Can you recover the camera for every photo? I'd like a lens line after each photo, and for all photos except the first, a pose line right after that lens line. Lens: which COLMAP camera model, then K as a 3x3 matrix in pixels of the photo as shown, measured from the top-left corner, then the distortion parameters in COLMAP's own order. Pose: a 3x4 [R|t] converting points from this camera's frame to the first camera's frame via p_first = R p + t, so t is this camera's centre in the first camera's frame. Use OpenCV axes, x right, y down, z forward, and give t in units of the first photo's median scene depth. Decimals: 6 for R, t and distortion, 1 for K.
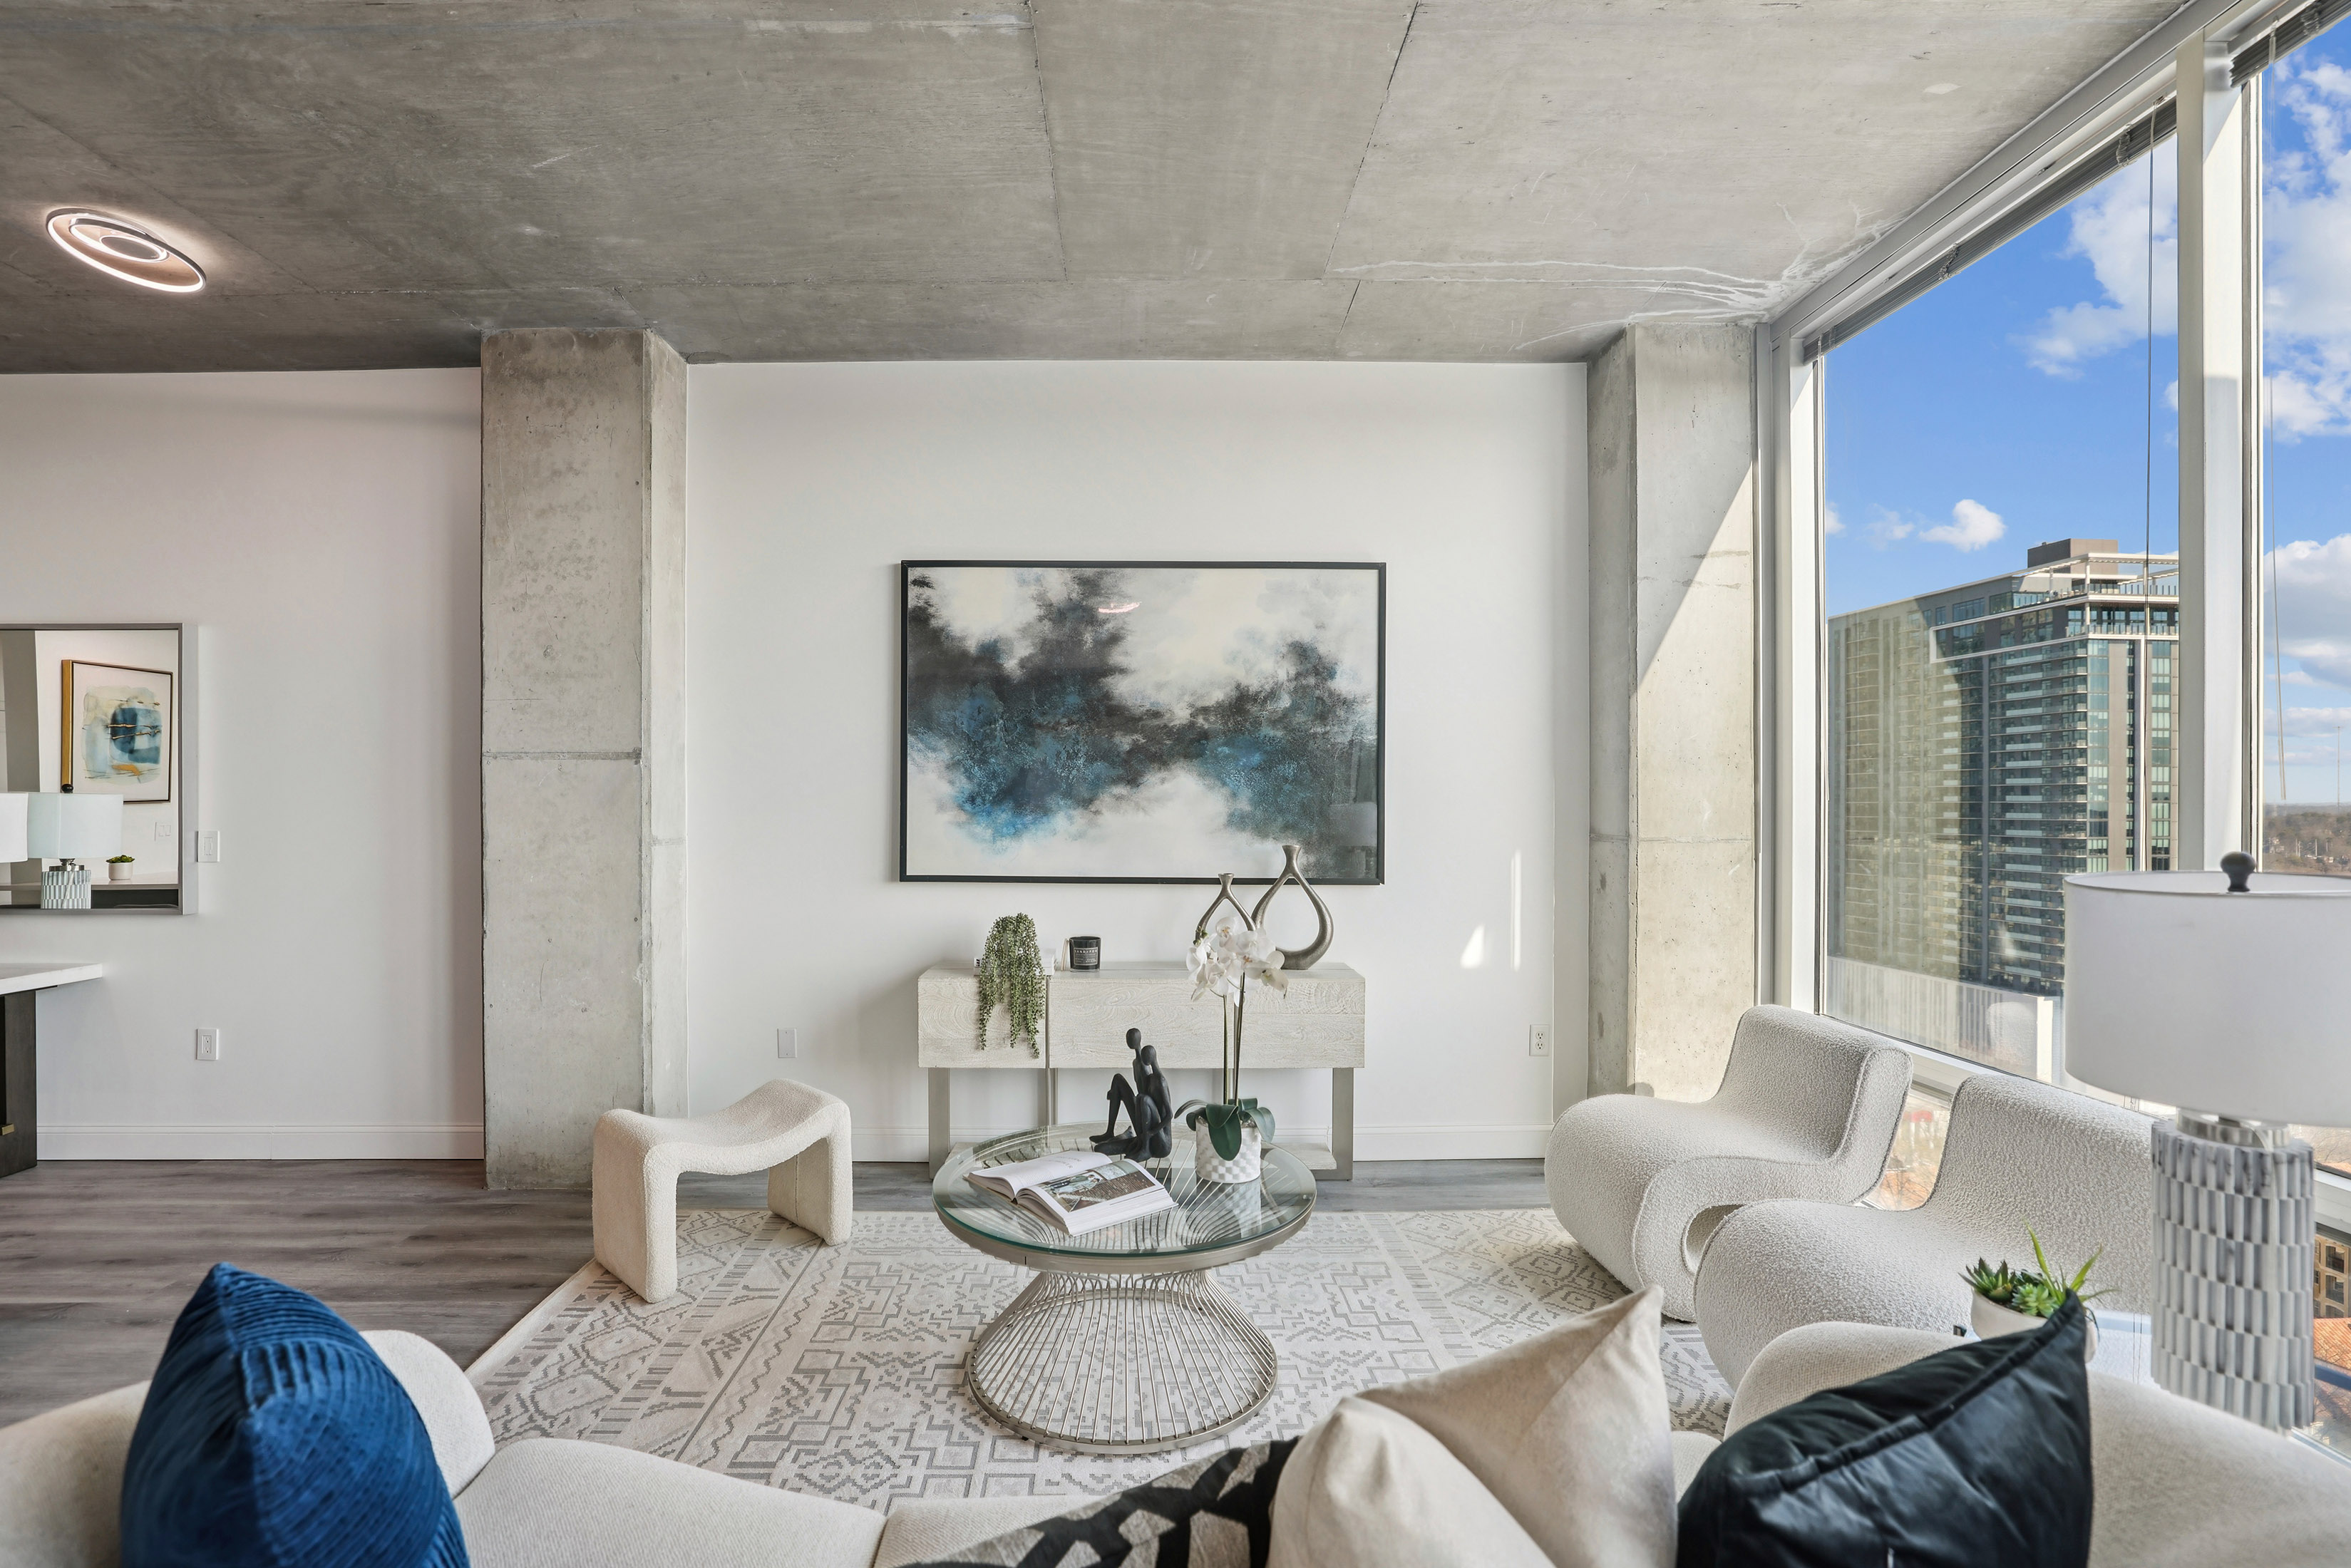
lens RADIAL K [[1075.0, 0, 1135.6], [0, 1075.0, 809.6], [0, 0, 1]] dist [-0.046279, 0.023097]
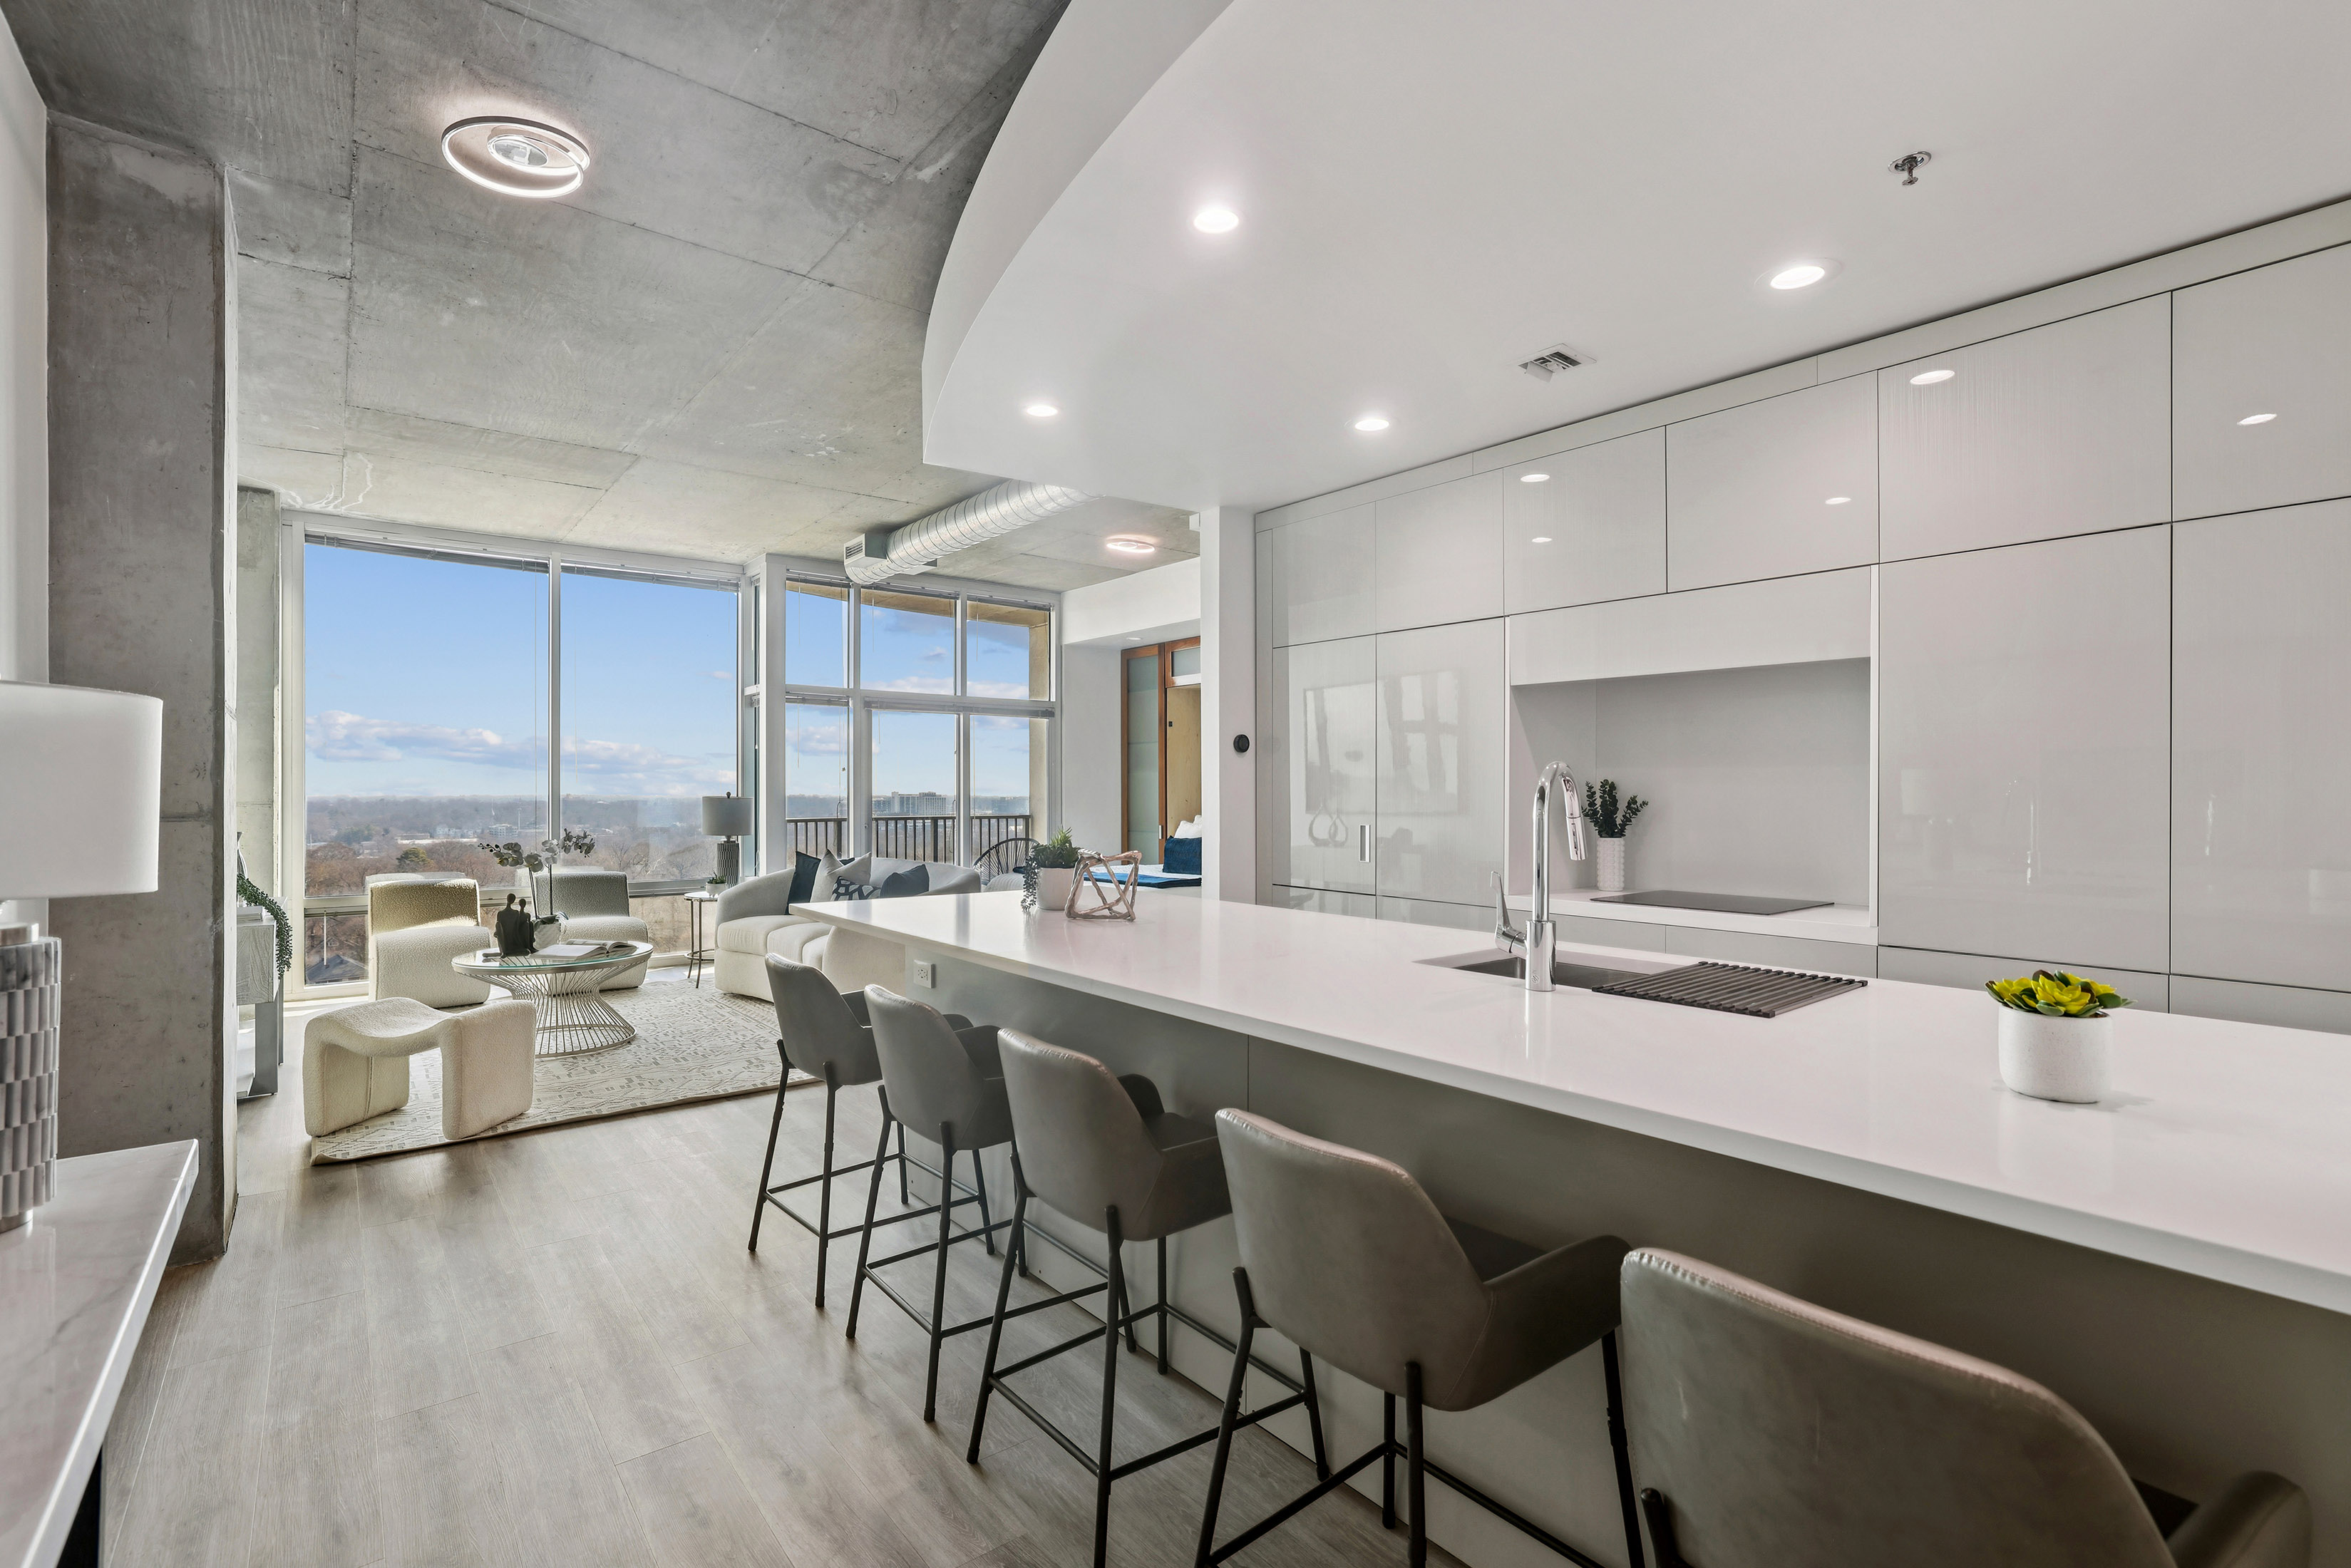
lens RADIAL K [[1063.2, 0, 1167.5], [0, 1063.2, 781.7], [0, 0, 1]] dist [-0.022789, 0.007674]
pose [[-0.622798, 0.010173, 0.782317, -1.672756], [0.008432, 0.999945, -0.006290, 0.016805], [-0.782337, 0.002679, -0.622849, 0.934885]]
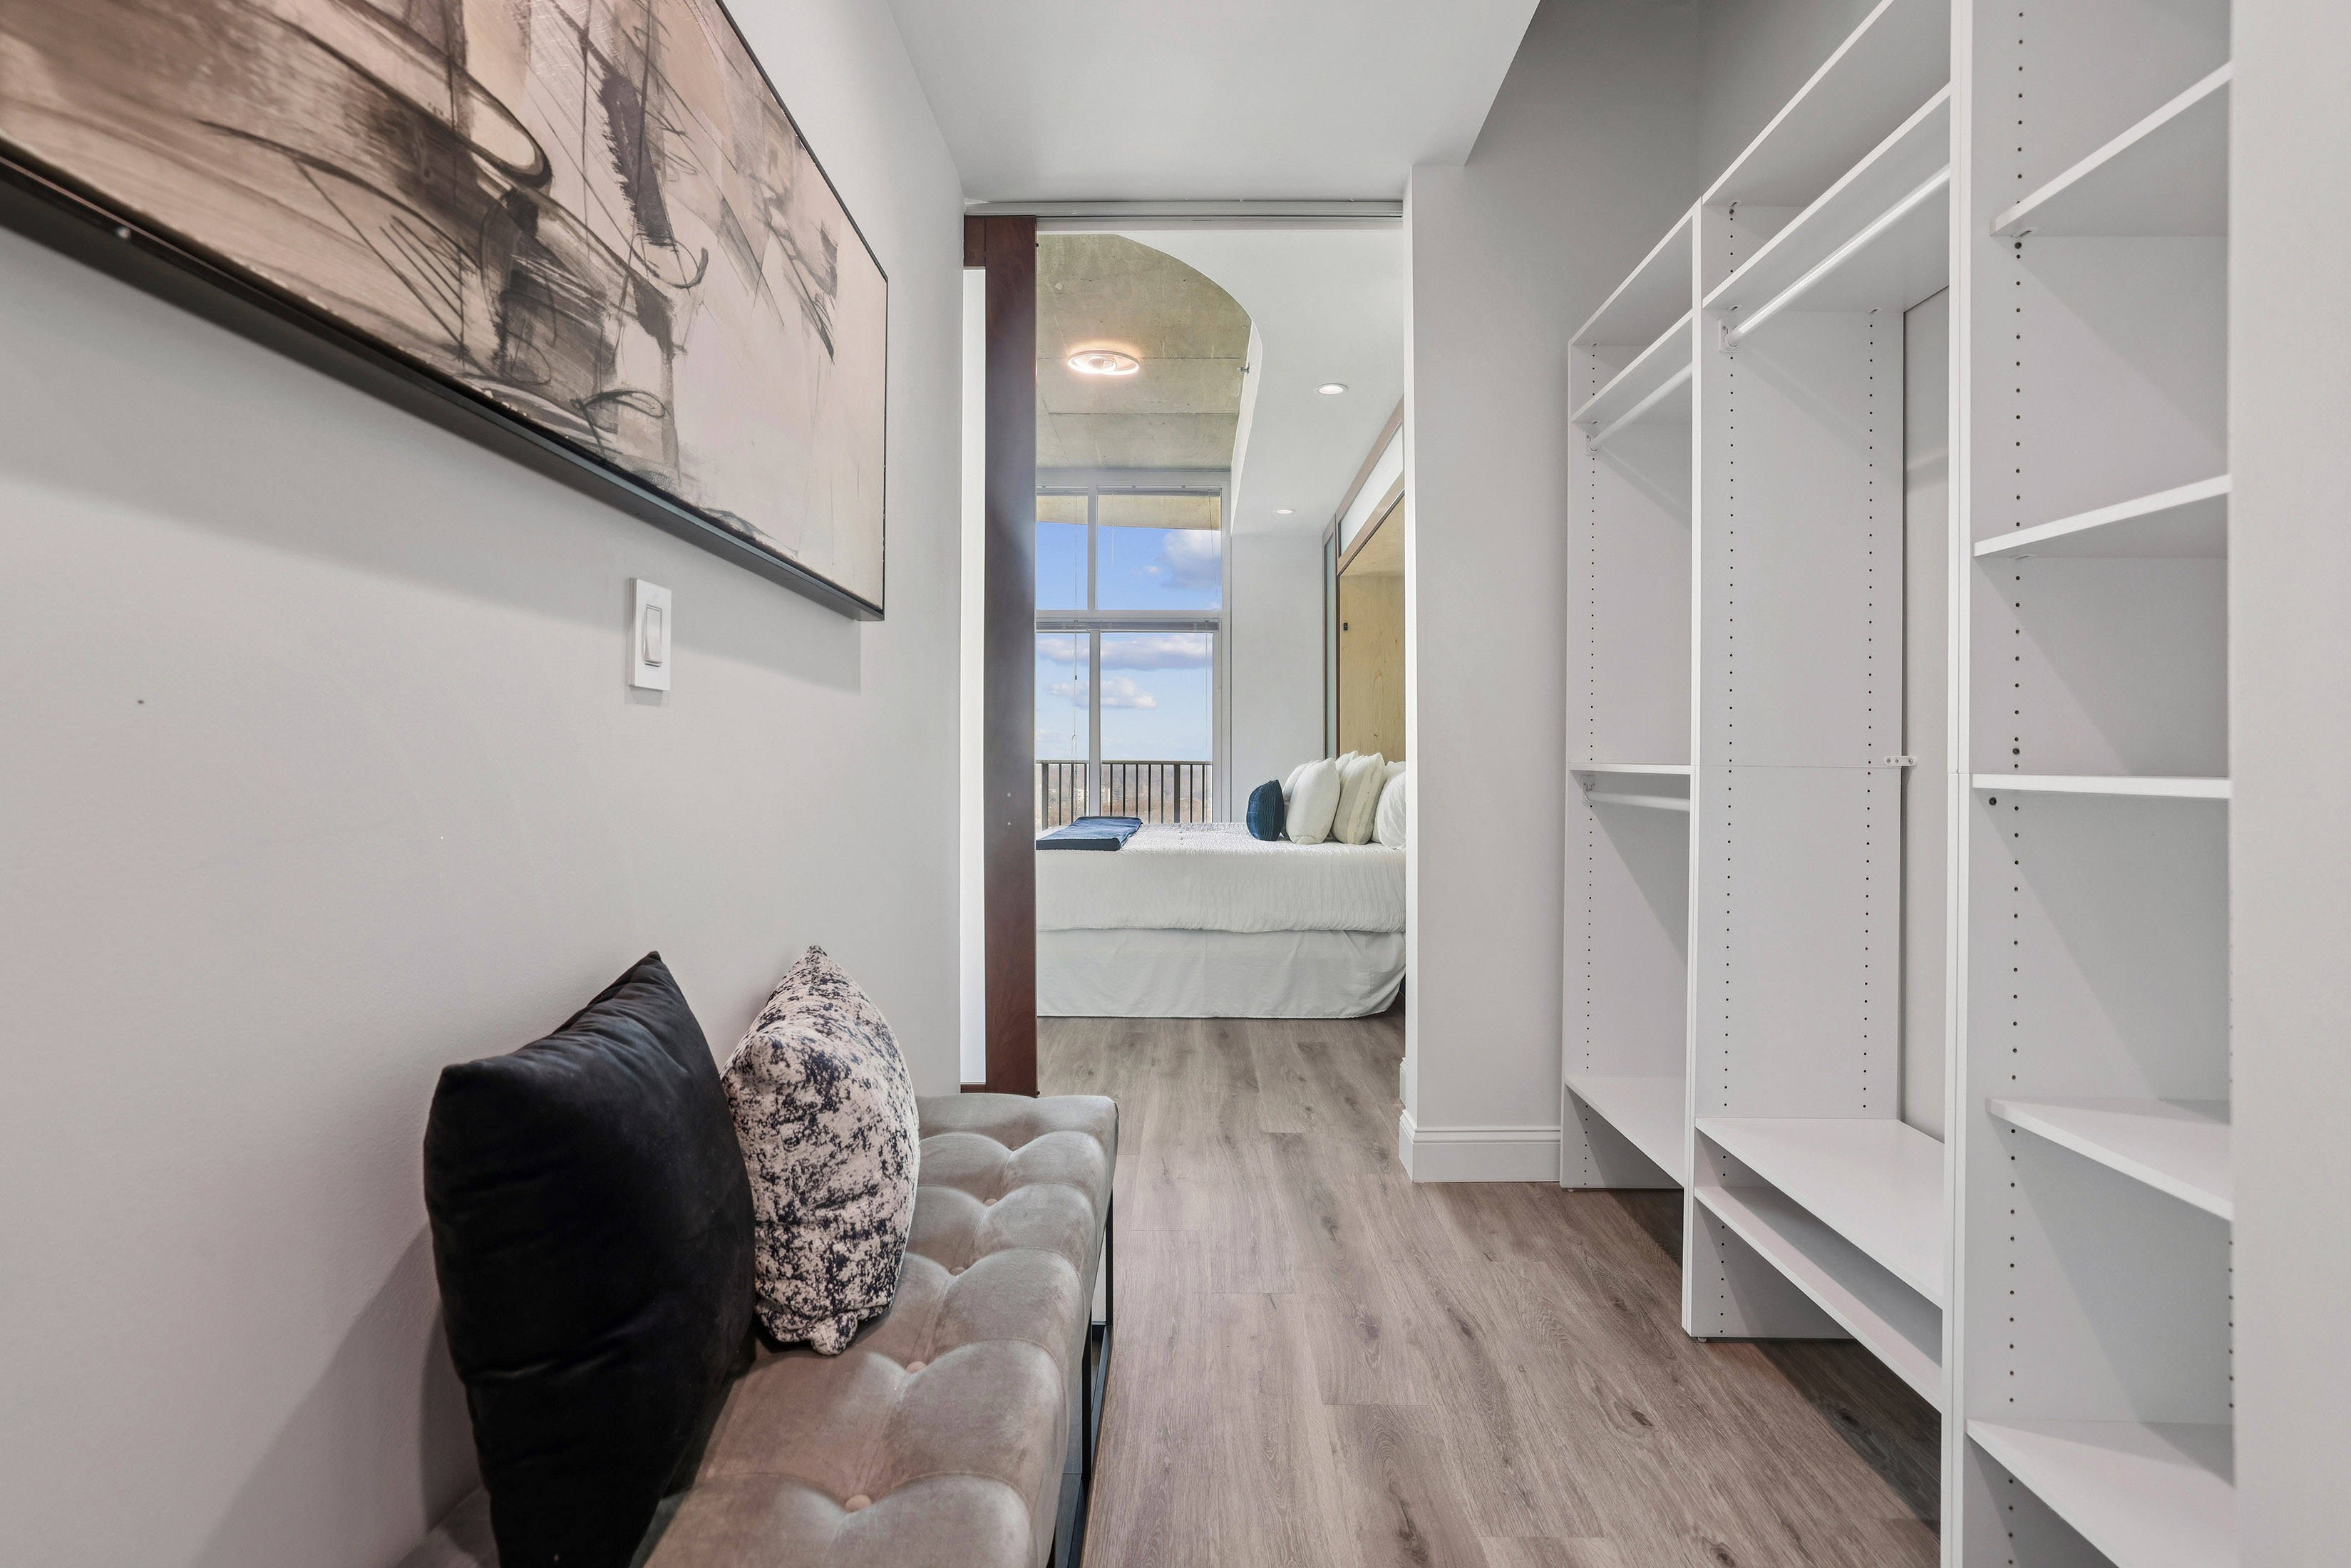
lens RADIAL K [[1013.3, 0, 1172.5], [0, 1013.3, 776.9], [0, 0, 1]] dist [-0.030436, 0.013709]
pose [[0.015633, -0.012967, 0.999794, -1.392788], [0.004766, 0.999906, 0.012894, 0.088998], [-0.999866, 0.004563, 0.015693, -0.346871]]
